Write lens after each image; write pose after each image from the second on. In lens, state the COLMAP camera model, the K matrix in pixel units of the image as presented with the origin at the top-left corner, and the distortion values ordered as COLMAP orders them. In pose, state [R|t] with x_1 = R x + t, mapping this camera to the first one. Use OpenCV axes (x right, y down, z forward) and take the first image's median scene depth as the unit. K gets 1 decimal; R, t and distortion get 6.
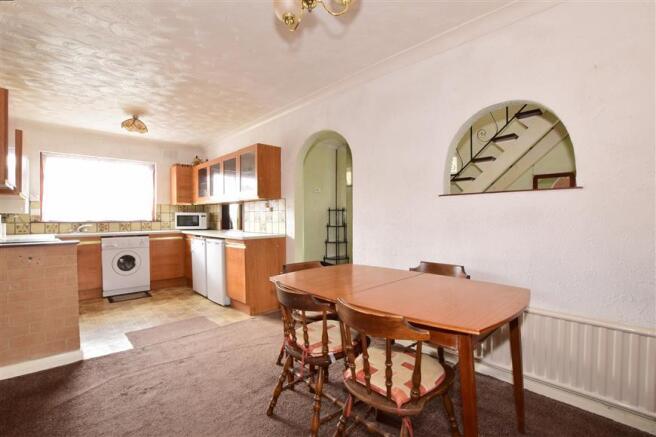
lens RADIAL K [[298.6, 0, 328.0], [0, 298.6, 218.5], [0, 0, 1]] dist [-0.001634, -0.000033]
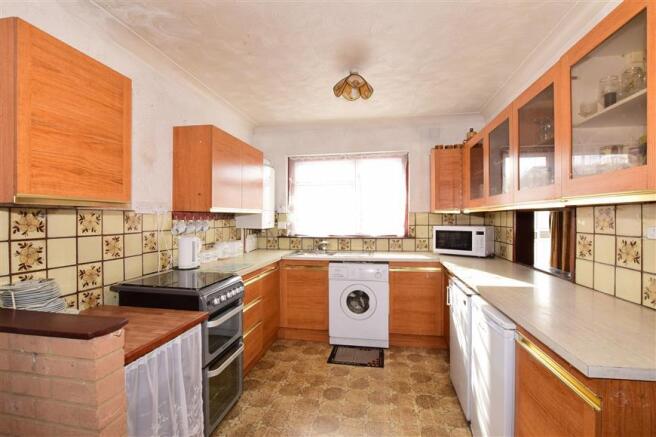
lens RADIAL K [[298.6, 0, 328.0], [0, 298.6, 218.5], [0, 0, 1]] dist [-0.001634, -0.000033]
pose [[0.587173, 0.007657, -0.809425, -0.154875], [-0.004949, 0.999971, 0.005870, -0.041342], [0.809446, 0.000559, 0.587194, 0.509104]]
